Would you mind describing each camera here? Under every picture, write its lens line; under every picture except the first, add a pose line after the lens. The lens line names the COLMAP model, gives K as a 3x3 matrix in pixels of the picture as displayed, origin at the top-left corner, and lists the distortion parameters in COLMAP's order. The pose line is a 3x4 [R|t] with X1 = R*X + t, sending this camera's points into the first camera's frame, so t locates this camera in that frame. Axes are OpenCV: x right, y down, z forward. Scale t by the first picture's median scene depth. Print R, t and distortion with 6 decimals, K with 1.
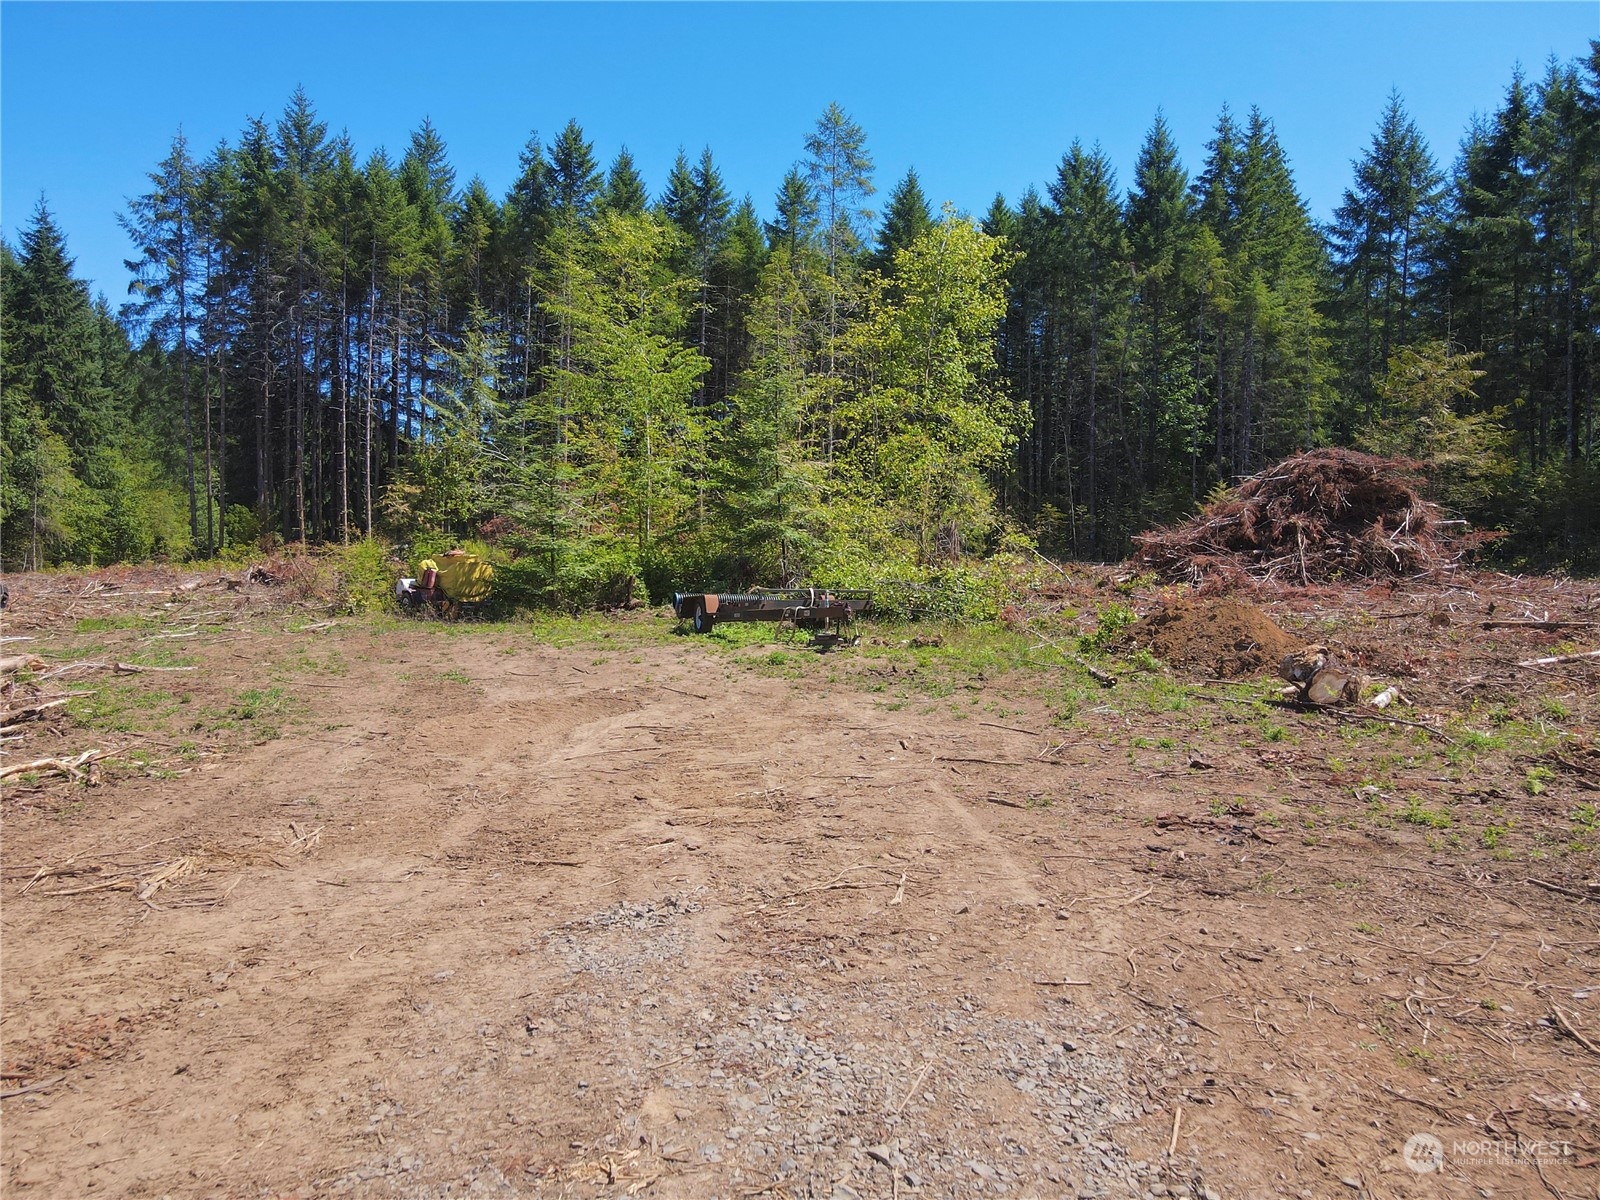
lens RADIAL K [[1194.4, 0, 804.1], [0, 1194.4, 604.7], [0, 0, 1]] dist [-0.016081, 0.016974]
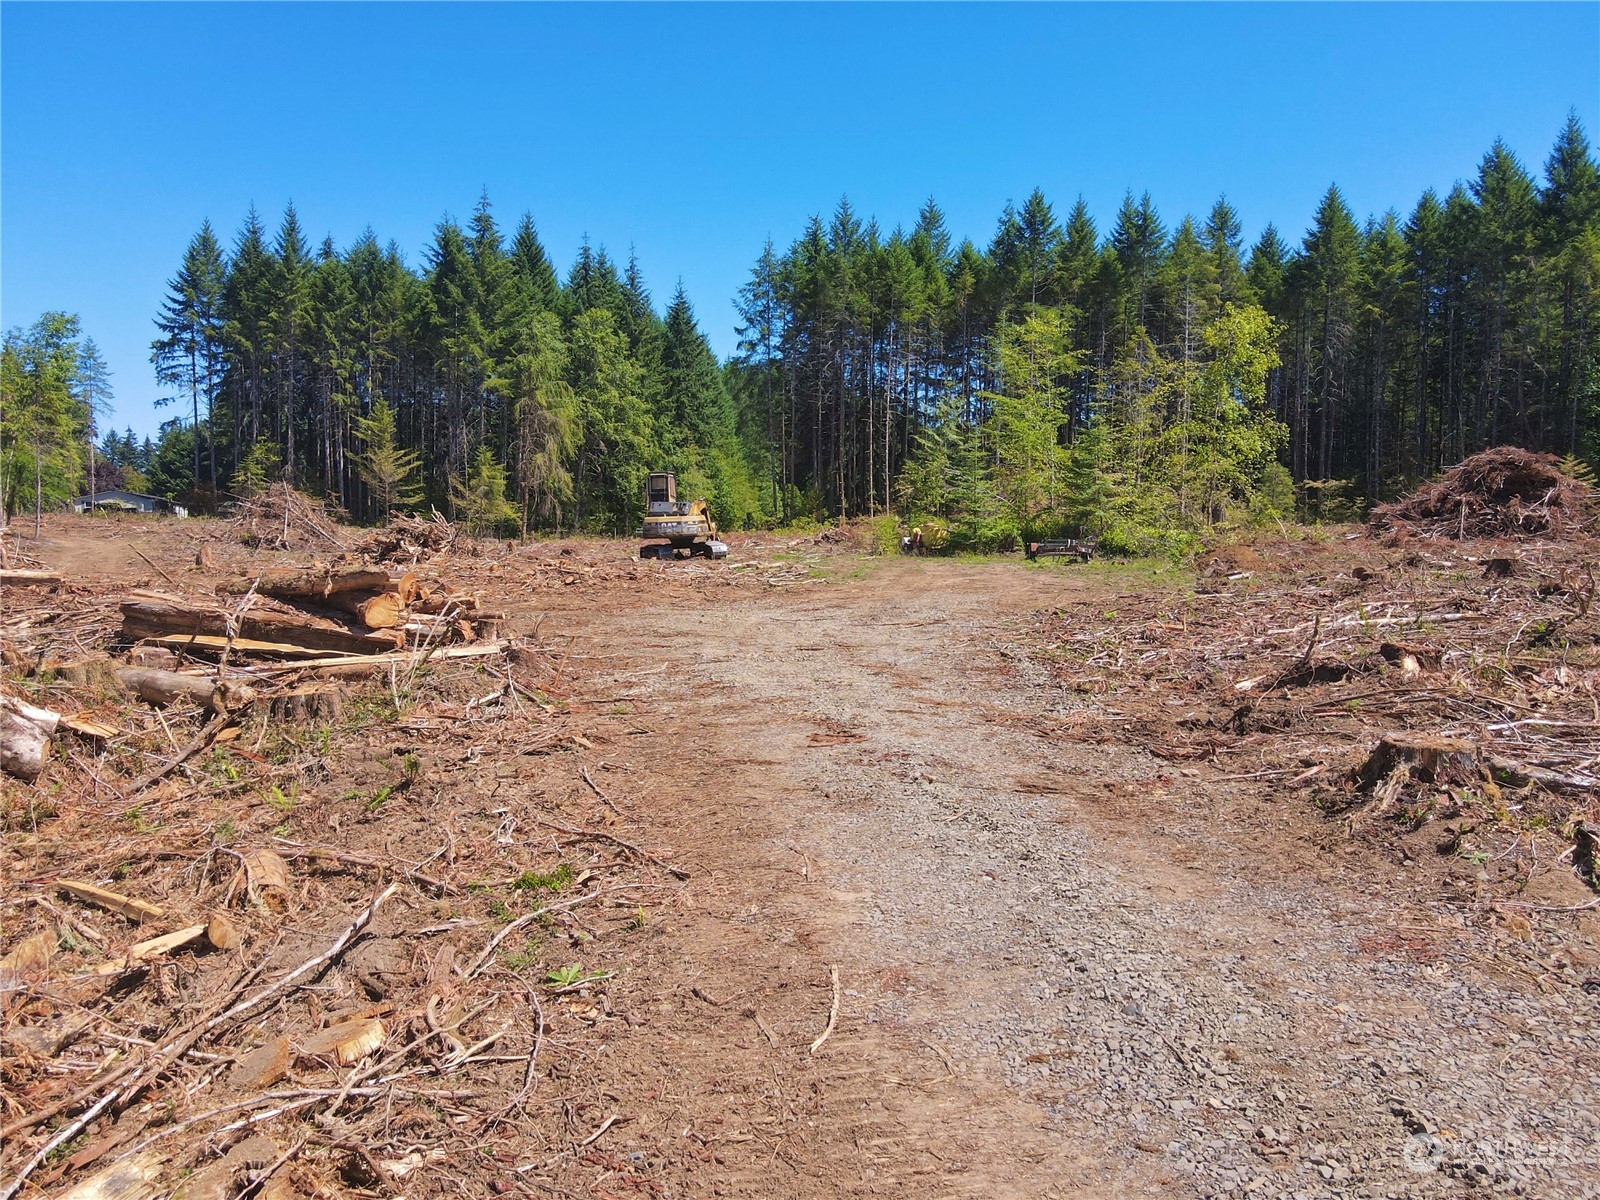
lens RADIAL K [[1194.4, 0, 793.6], [0, 1194.4, 616.0], [0, 0, 1]] dist [-0.016081, 0.016974]
pose [[0.910620, 0.022902, -0.412609, 0.120650], [-0.006650, 0.999146, 0.040782, 0.010986], [0.413191, -0.034393, 0.909995, -0.337951]]
